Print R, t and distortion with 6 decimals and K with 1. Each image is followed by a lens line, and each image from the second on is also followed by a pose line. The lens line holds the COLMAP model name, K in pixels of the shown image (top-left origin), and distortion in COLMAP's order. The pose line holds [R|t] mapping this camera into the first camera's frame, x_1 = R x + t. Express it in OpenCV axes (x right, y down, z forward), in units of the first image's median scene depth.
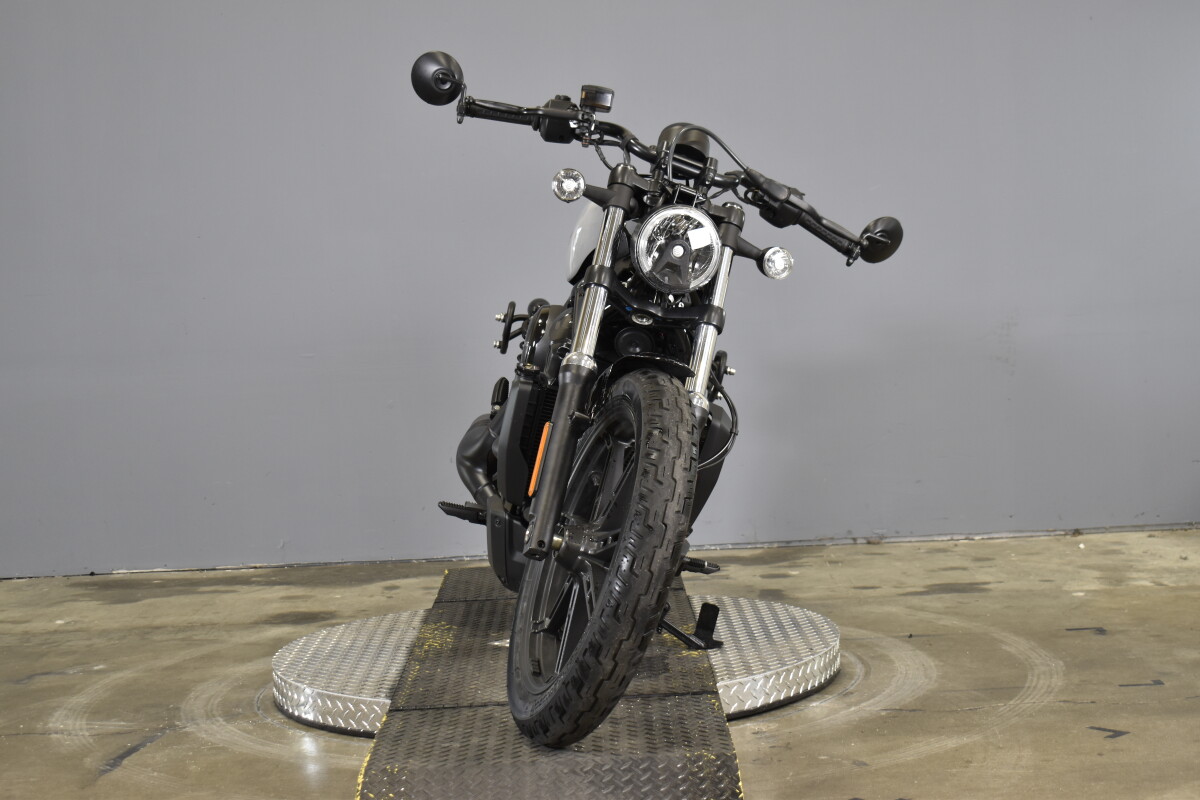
lens RADIAL K [[2160.8, 0, 606.0], [0, 2160.8, 393.8], [0, 0, 1]] dist [0.022246, 0.000000]
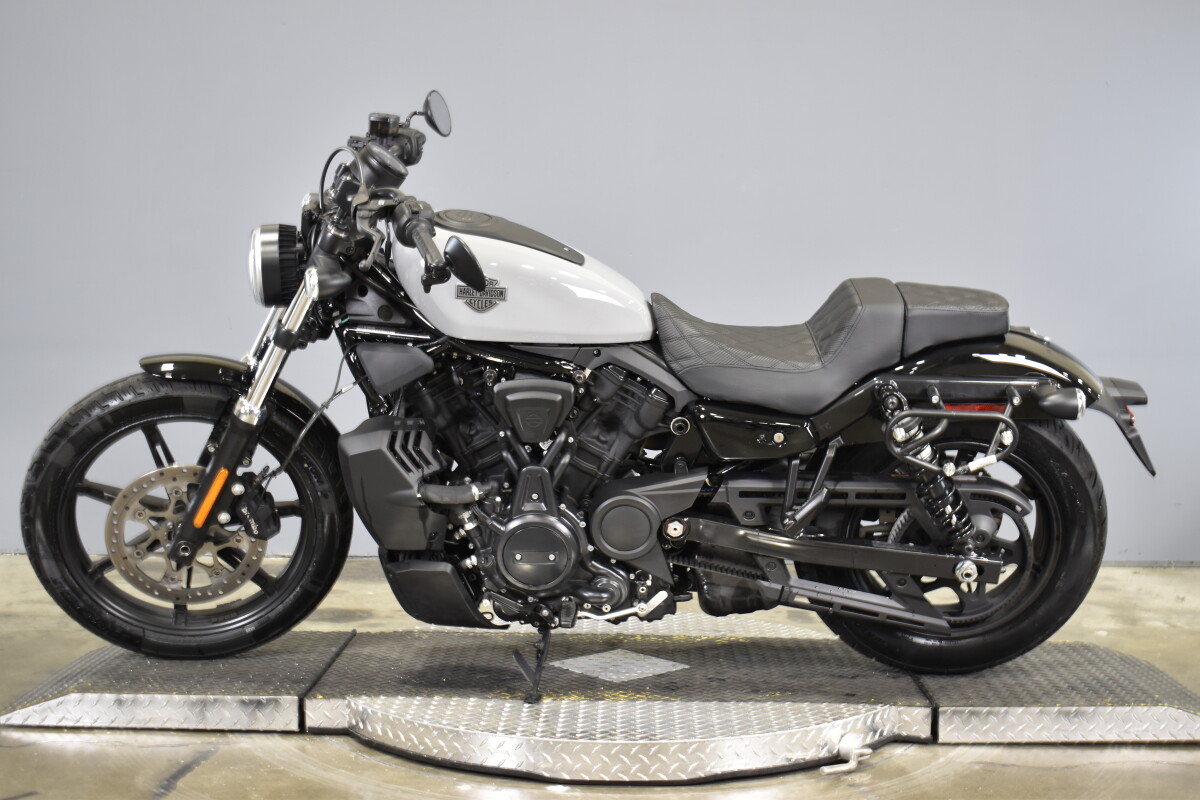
lens RADIAL K [[1681.5, 0, 577.6], [0, 1681.5, 398.7], [0, 0, 1]] dist [-0.015776, 0.000000]
pose [[0.997021, 0.057684, 0.051196, -0.079614], [-0.057765, 0.998330, 0.000105, -0.004632], [-0.051104, -0.003062, 0.998689, 0.219094]]
